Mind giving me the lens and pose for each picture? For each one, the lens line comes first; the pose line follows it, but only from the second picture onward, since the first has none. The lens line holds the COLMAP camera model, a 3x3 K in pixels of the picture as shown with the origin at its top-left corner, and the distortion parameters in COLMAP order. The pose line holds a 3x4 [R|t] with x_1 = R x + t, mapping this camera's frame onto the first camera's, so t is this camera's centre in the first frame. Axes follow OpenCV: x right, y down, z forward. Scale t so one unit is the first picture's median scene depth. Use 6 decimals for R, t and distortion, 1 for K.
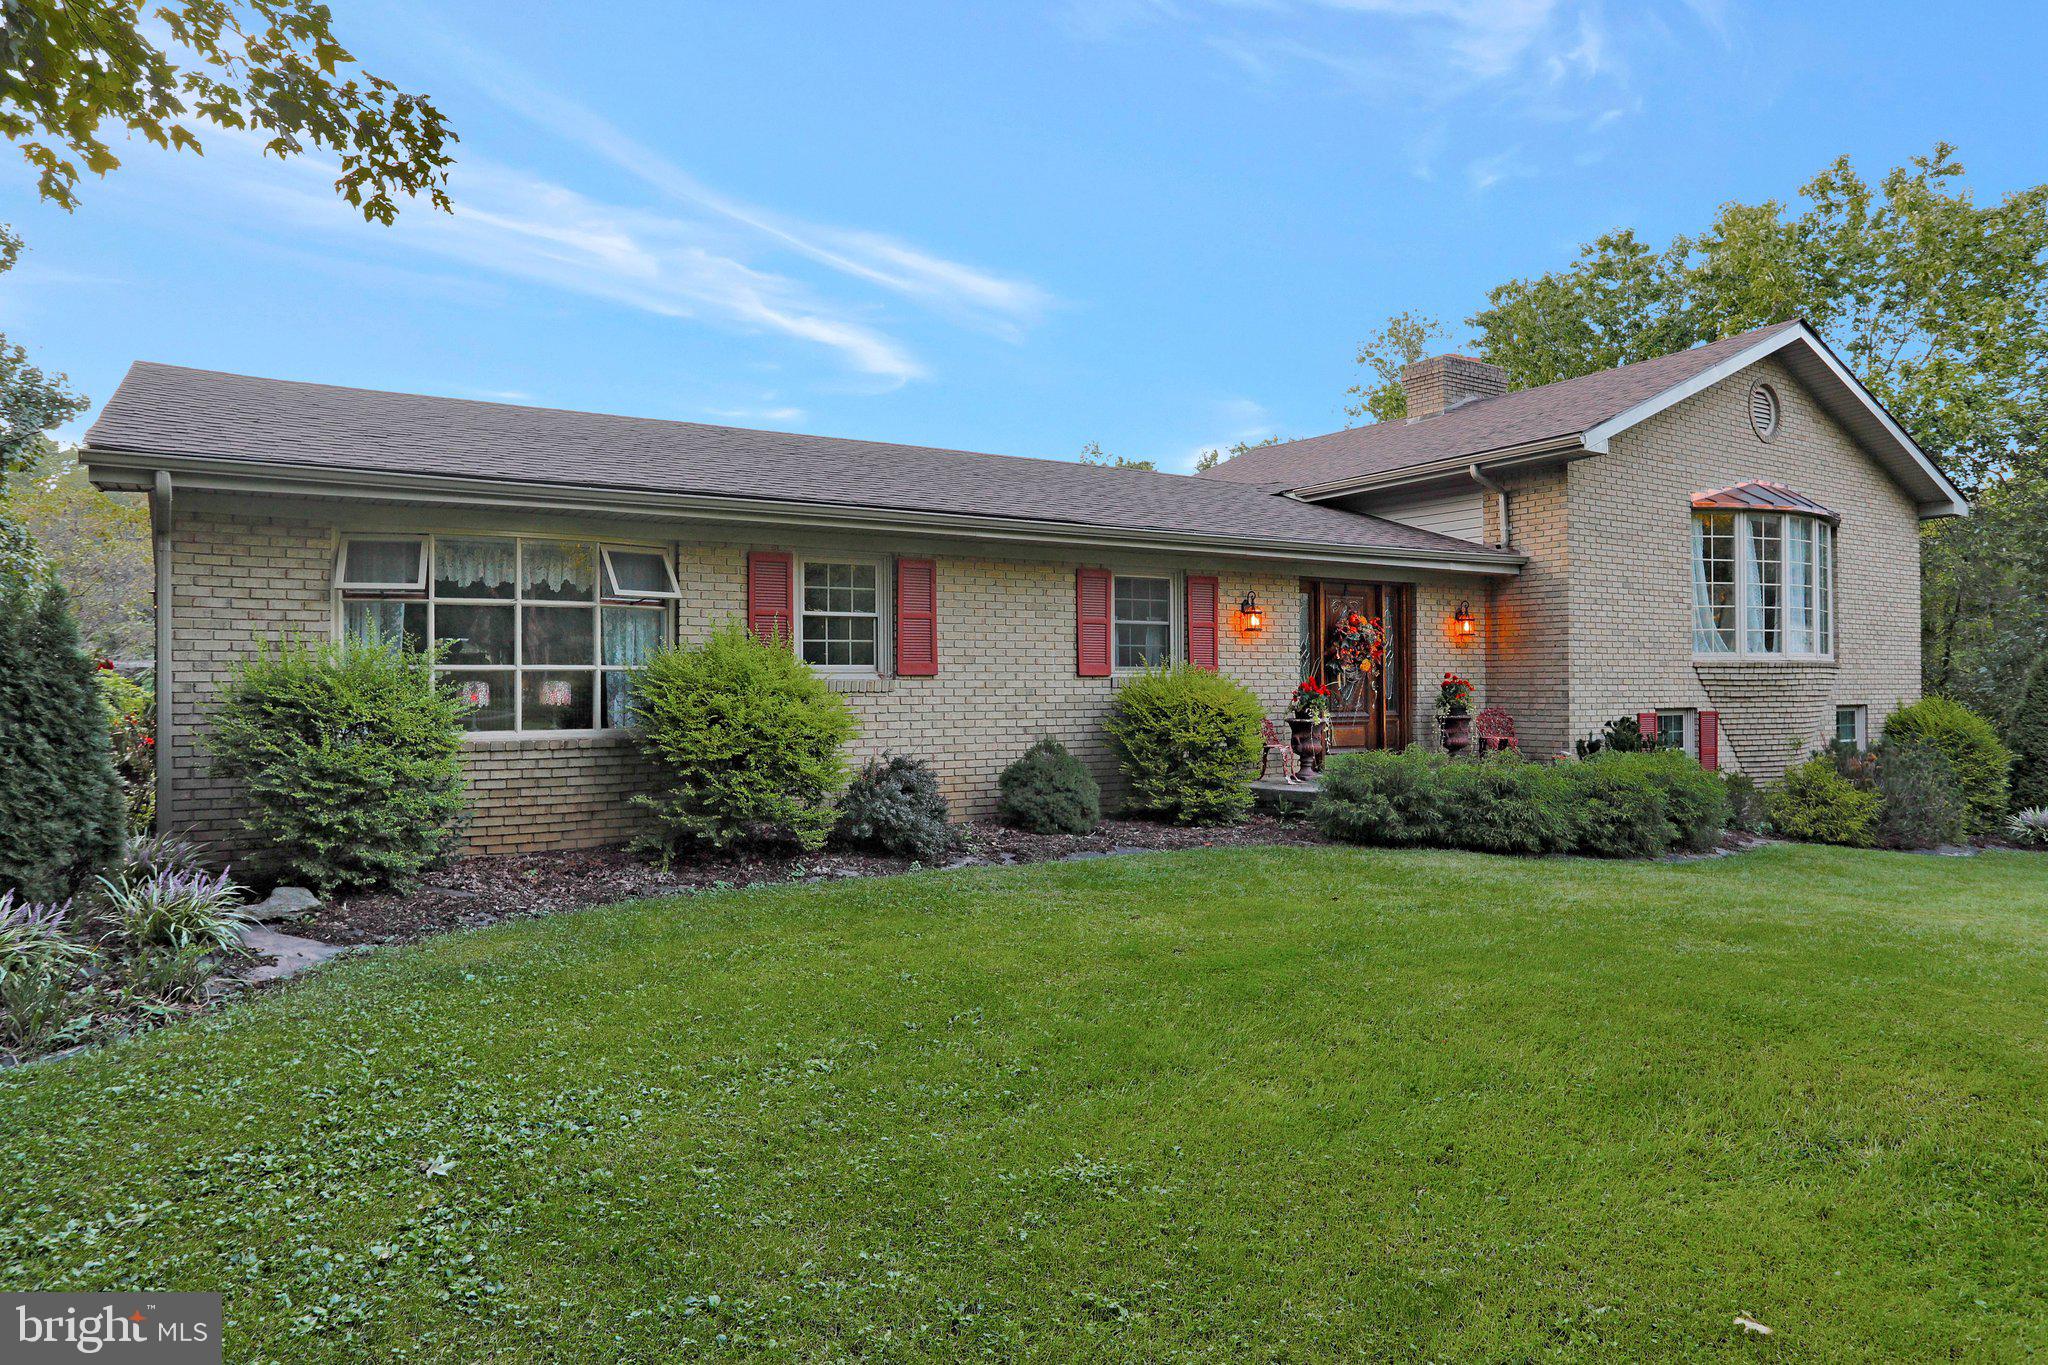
lens RADIAL K [[1318.4, 0, 1023.6], [0, 1318.4, 685.9], [0, 0, 1]] dist [-0.033556, 0.002878]
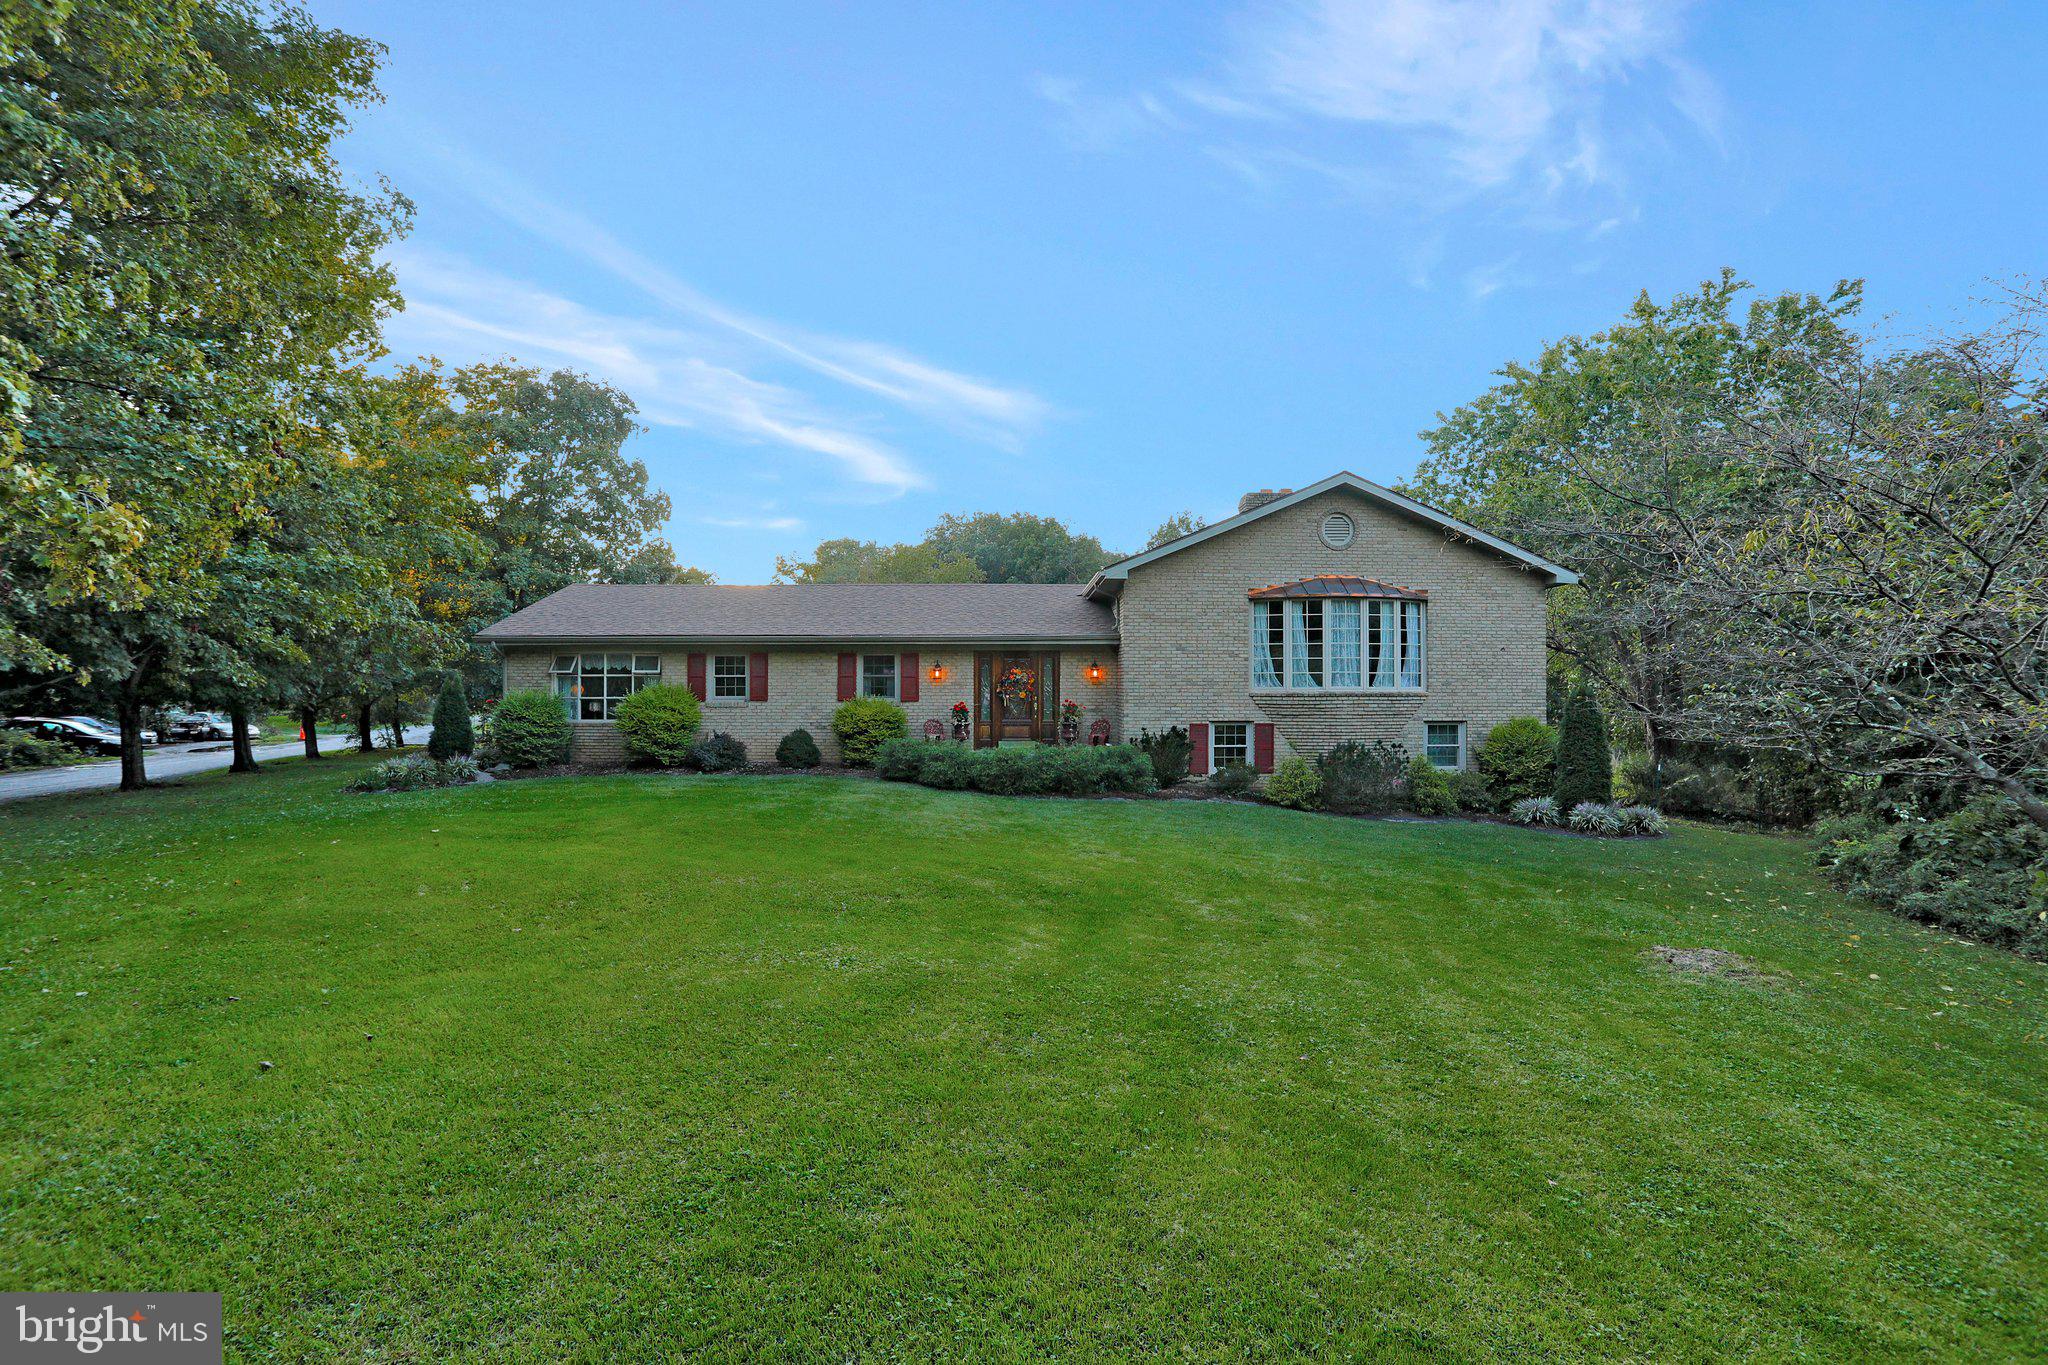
lens RADIAL K [[1024.4, 0, 1031.6], [0, 1024.4, 677.7], [0, 0, 1]] dist [-0.052647, 0.019463]
pose [[0.838319, 0.001256, -0.545178, 1.348600], [-0.002696, 0.999995, -0.001841, -0.046803], [0.545173, 0.003013, 0.838318, -0.308374]]
